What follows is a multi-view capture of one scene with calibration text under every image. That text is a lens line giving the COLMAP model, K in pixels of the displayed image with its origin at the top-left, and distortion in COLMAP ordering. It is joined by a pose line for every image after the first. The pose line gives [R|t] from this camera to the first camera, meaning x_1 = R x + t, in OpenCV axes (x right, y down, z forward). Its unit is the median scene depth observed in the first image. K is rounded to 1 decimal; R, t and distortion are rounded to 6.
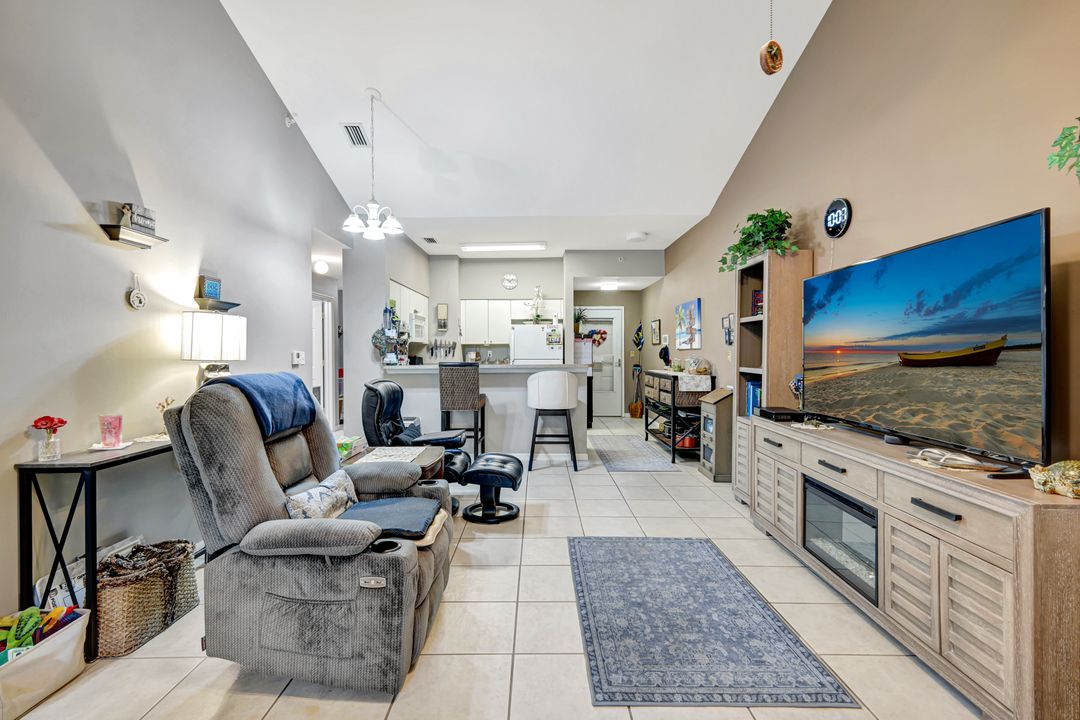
lens RADIAL K [[482.1, 0, 539.4], [0, 482.1, 349.1], [0, 0, 1]] dist [0.013982, -0.001070]
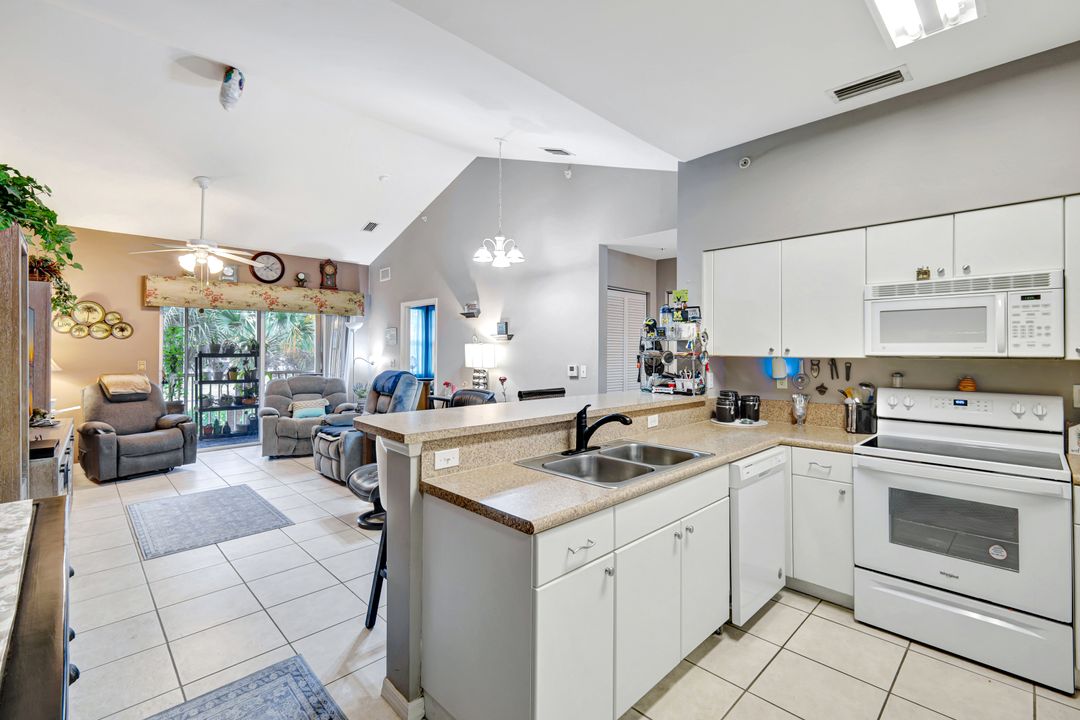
lens RADIAL K [[482.1, 0, 540.6], [0, 482.1, 347.2], [0, 0, 1]] dist [0.013982, -0.001070]
pose [[-0.721186, -0.001294, -0.692741, 0.194605], [0.003434, 0.999979, -0.005442, -0.017952], [0.692733, -0.006303, -0.721166, 0.987602]]
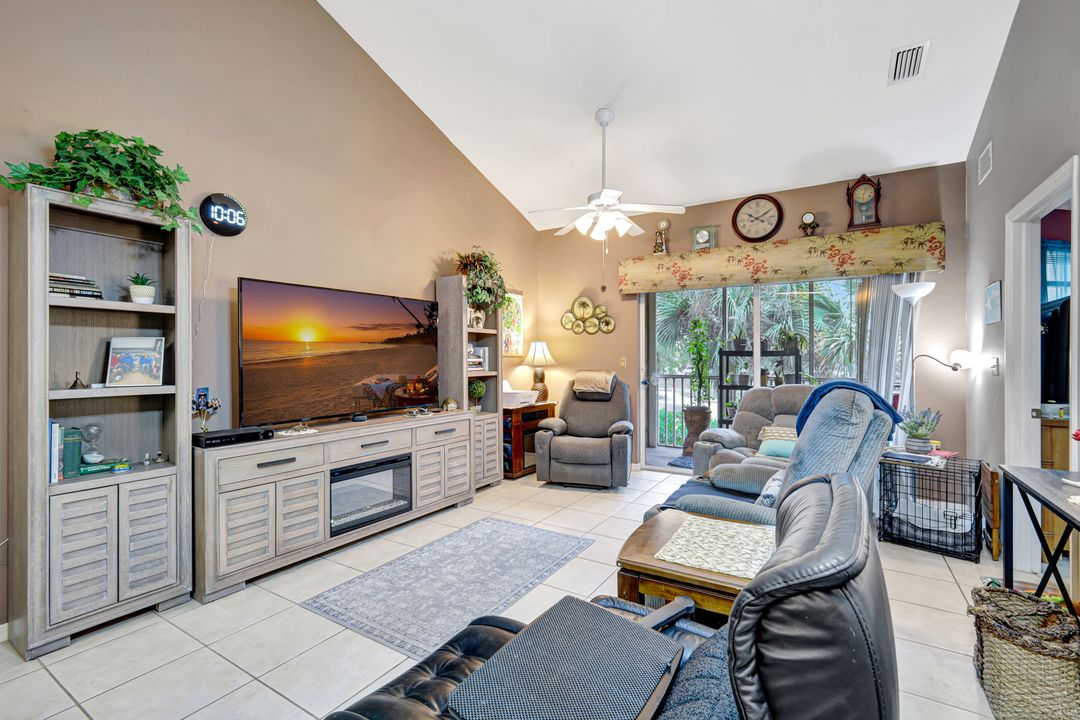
lens RADIAL K [[482.1, 0, 543.6], [0, 482.1, 354.8], [0, 0, 1]] dist [0.013982, -0.001070]
pose [[-0.847376, 0.005283, 0.530968, -0.166714], [-0.000720, 0.999938, -0.011099, 0.002694], [-0.530993, -0.009788, -0.847319, 0.620122]]
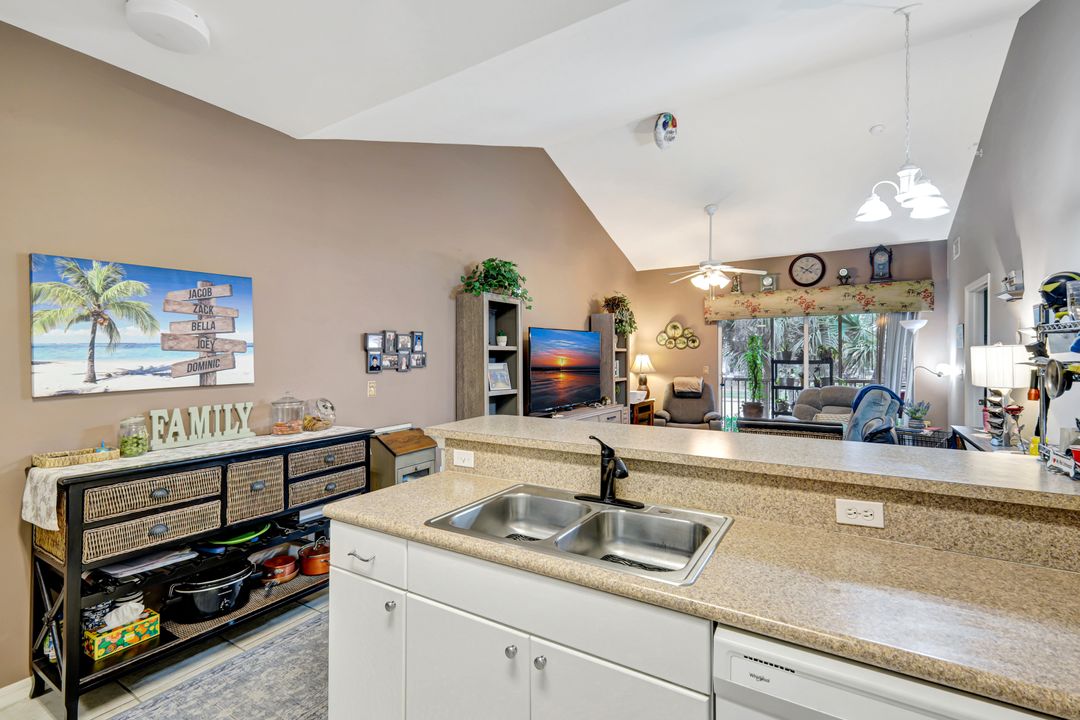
lens RADIAL K [[501.9, 0, 546.3], [0, 501.9, 358.1], [0, 0, 1]] dist [0.003698, 0.004114]
pose [[-0.852355, 0.006652, 0.522922, -0.143888], [0.006207, 0.999977, -0.002604, -0.017394], [-0.522927, 0.001027, -0.852377, 0.990437]]
